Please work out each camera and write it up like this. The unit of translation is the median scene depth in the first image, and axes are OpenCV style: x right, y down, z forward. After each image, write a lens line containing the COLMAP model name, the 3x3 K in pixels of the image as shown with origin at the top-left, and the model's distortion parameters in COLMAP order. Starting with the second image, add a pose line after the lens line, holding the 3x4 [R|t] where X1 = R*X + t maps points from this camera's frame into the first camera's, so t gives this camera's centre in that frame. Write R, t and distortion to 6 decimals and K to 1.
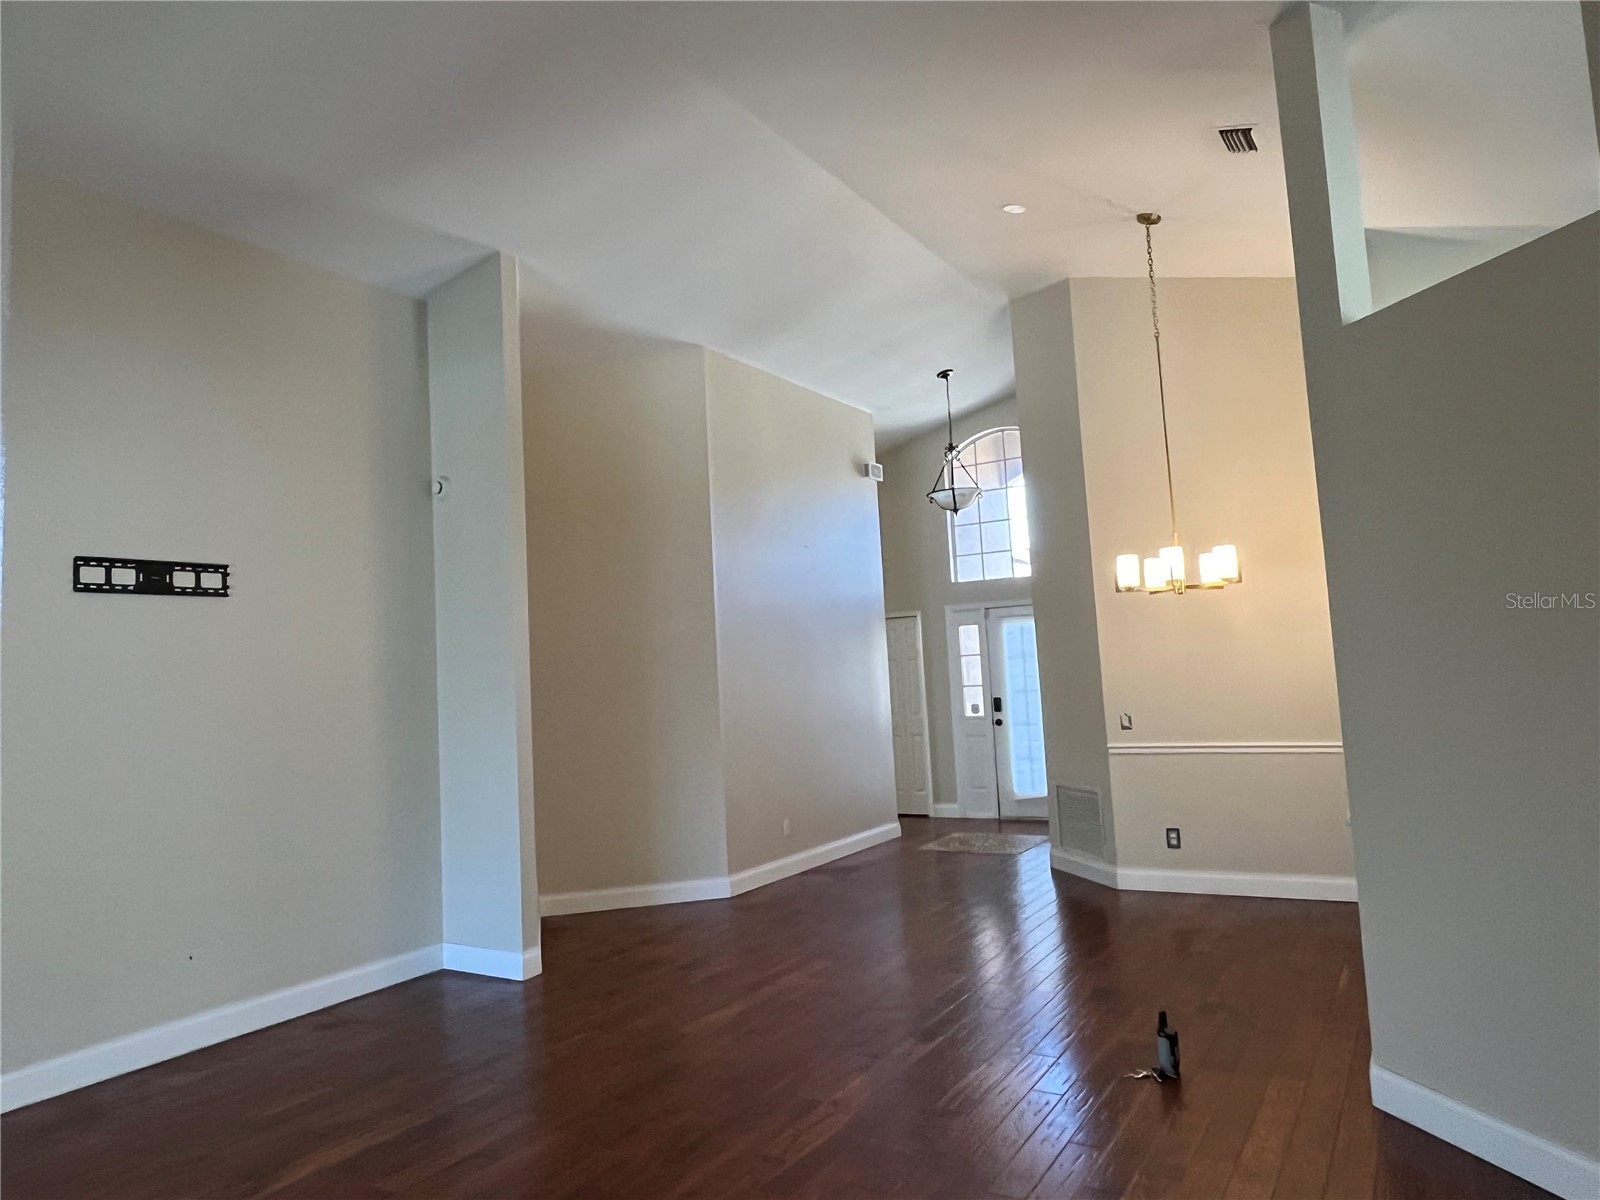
lens RADIAL K [[1034.2, 0, 802.2], [0, 1034.2, 577.8], [0, 0, 1]] dist [-0.000208, -0.055939]
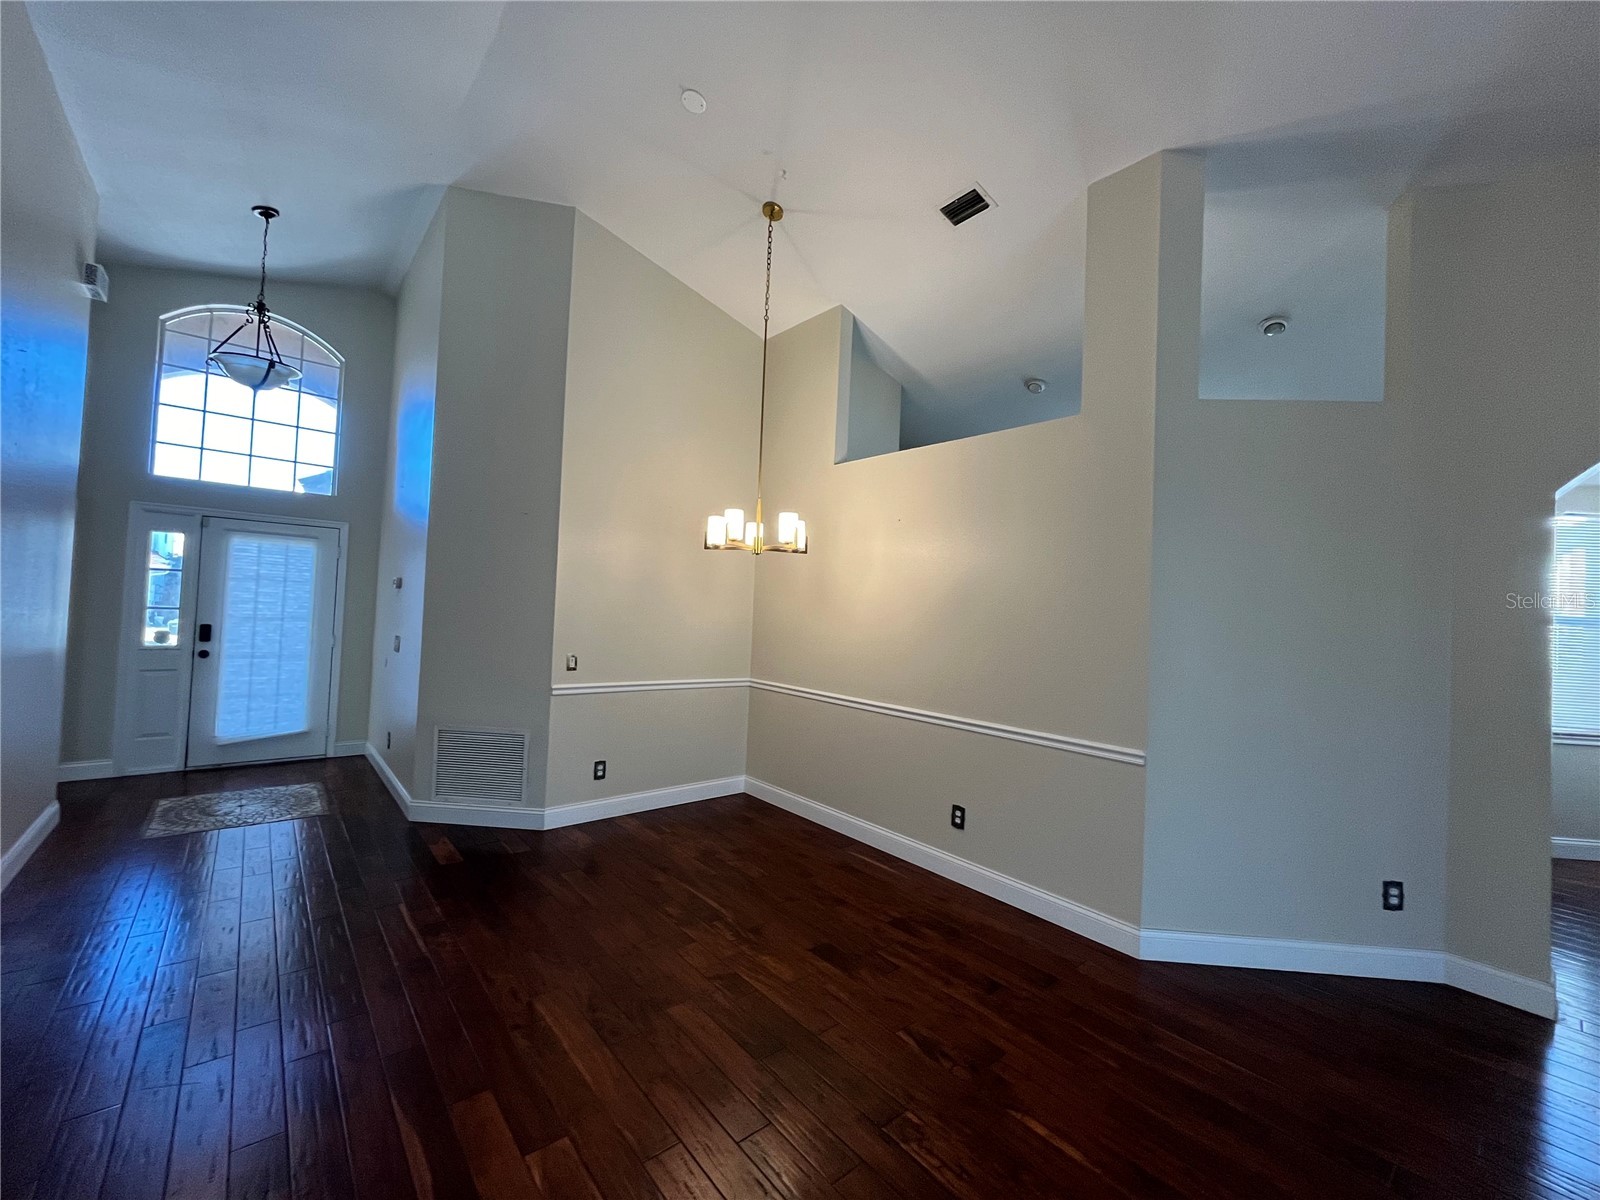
lens RADIAL K [[640.7, 0, 790.1], [0, 640.7, 591.8], [0, 0, 1]] dist [0.000345, -0.000699]
pose [[0.323583, 0.095319, 0.941386, -0.147615], [-0.149097, 0.987620, -0.048752, 0.045591], [-0.934379, -0.124583, 0.333789, 0.397681]]
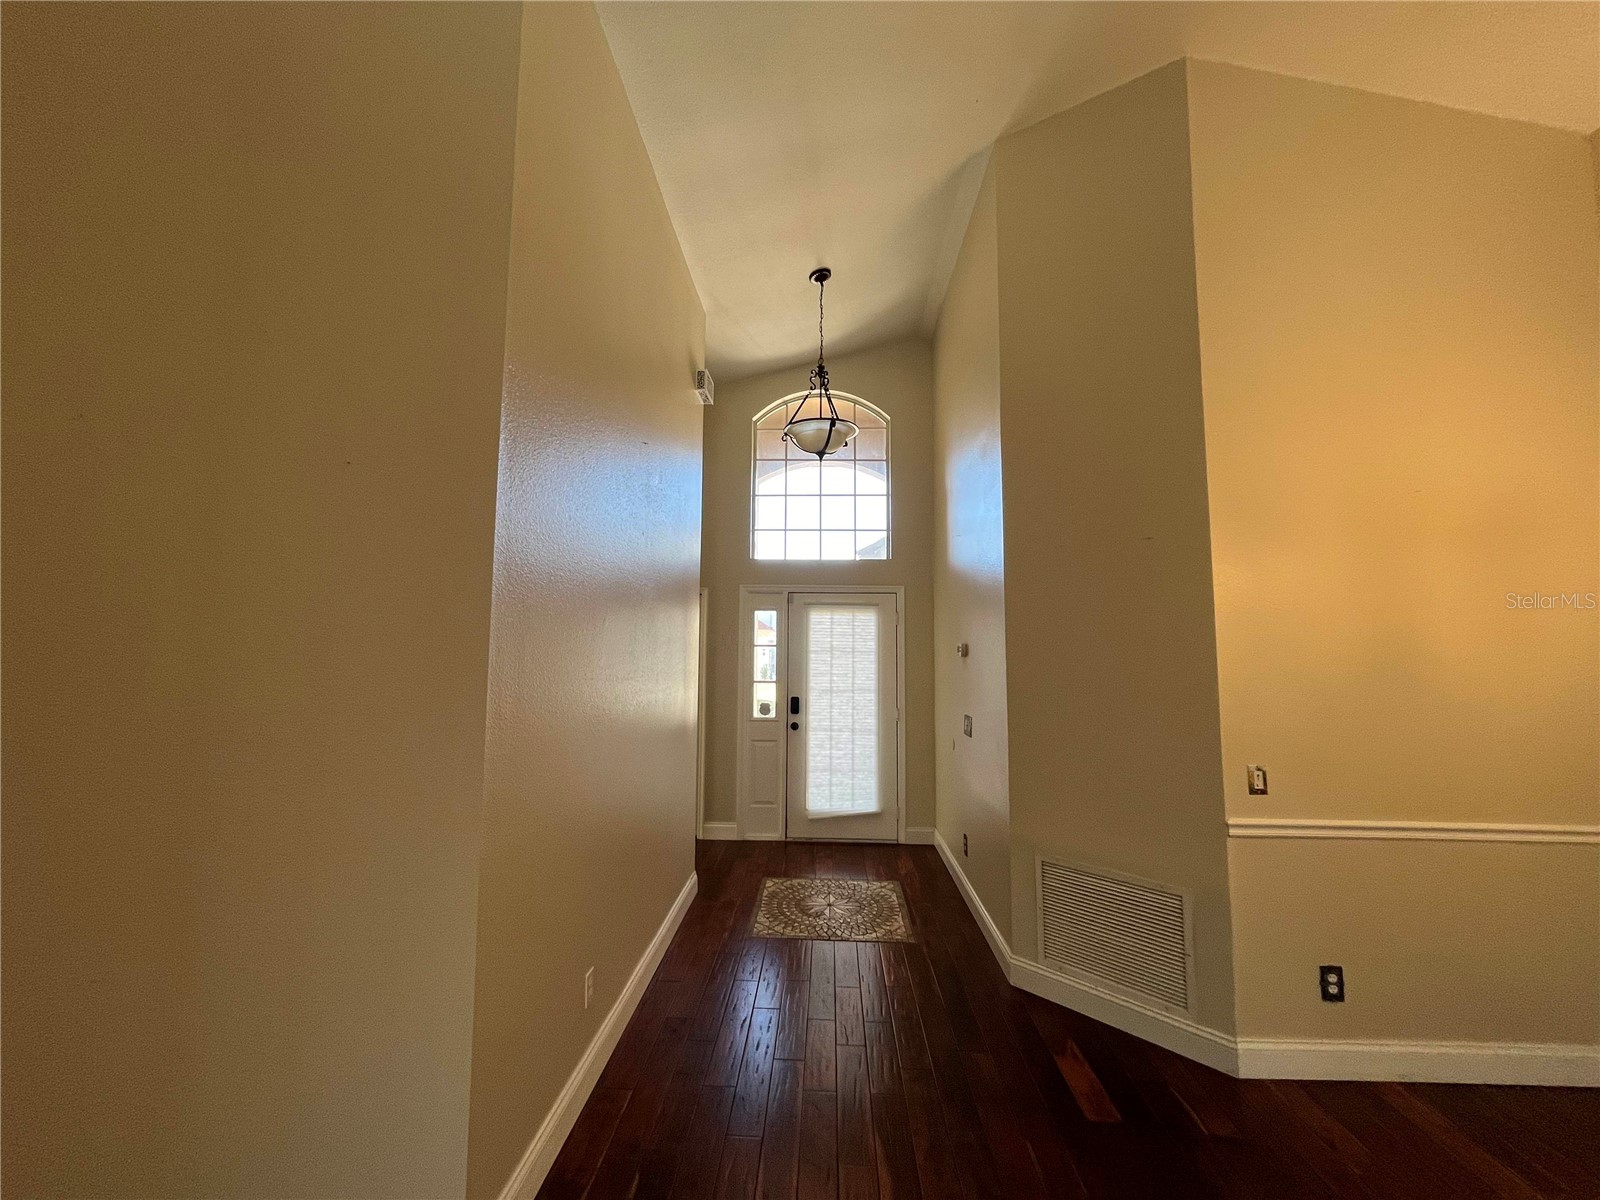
lens RADIAL K [[644.8, 0, 800.8], [0, 644.8, 591.6], [0, 0, 1]] dist [-0.001554, -0.000286]
pose [[0.876728, 0.104188, 0.469567, -0.067385], [-0.100331, 0.994396, -0.033309, 0.046822], [-0.470406, -0.017909, 0.882268, 0.534242]]
